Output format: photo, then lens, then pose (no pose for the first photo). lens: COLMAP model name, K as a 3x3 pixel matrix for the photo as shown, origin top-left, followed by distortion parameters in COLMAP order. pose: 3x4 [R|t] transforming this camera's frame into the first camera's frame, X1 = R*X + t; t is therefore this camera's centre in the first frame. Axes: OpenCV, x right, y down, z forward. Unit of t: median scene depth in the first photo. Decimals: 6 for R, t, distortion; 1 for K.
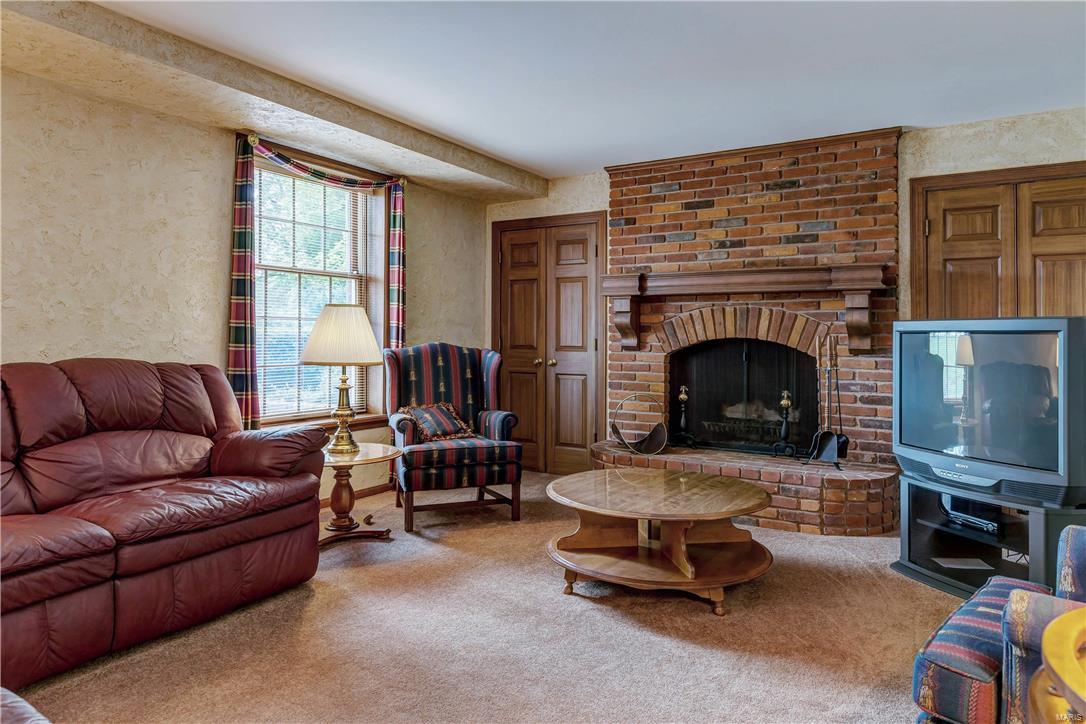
lens RADIAL K [[692.6, 0, 544.1], [0, 692.6, 333.5], [0, 0, 1]] dist [0.000282, -0.000723]
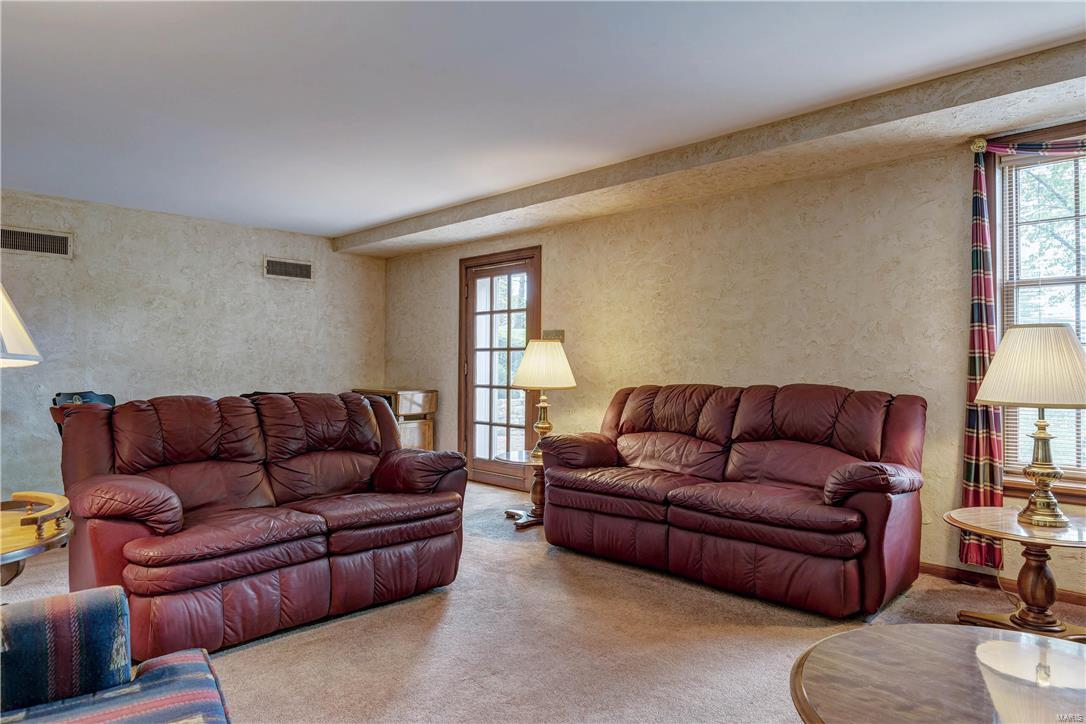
lens RADIAL K [[660.4, 0, 543.0], [0, 660.4, 362.0], [0, 0, 1]] dist [0.003020, 0.001455]
pose [[-0.242798, -0.007805, -0.970045, 0.591656], [-0.000197, 0.999968, -0.007996, 0.004424], [0.970077, -0.001750, -0.242792, 0.739367]]
